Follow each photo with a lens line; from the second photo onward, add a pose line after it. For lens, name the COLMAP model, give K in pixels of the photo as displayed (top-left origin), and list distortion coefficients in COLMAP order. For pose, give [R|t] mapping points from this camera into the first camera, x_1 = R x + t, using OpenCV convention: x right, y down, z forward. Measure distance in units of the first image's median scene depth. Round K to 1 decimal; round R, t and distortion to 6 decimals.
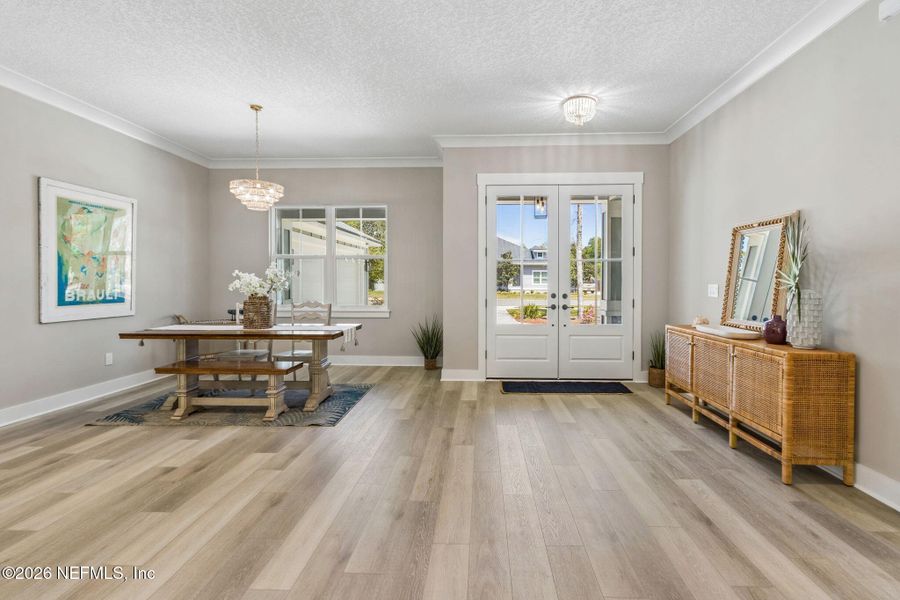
lens RADIAL K [[422.7, 0, 465.6], [0, 422.7, 286.1], [0, 0, 1]] dist [0.001016, -0.000109]
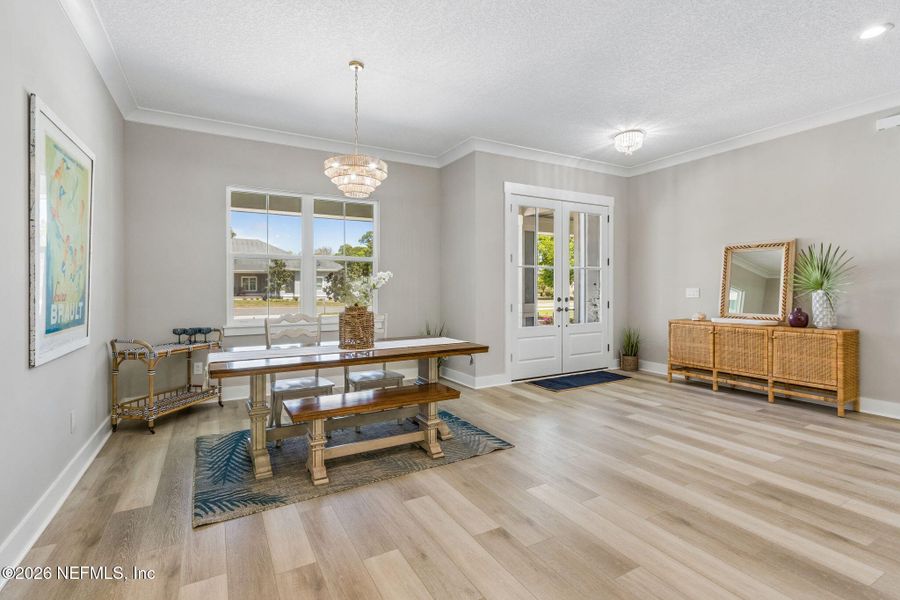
lens RADIAL K [[418.6, 0, 442.2], [0, 418.6, 286.3], [0, 0, 1]] dist [0.002518, -0.000607]
pose [[0.858954, -0.002739, 0.512045, -0.787032], [0.010133, 0.999881, -0.011649, -0.002427], [-0.511952, 0.015195, 0.858880, 0.265951]]
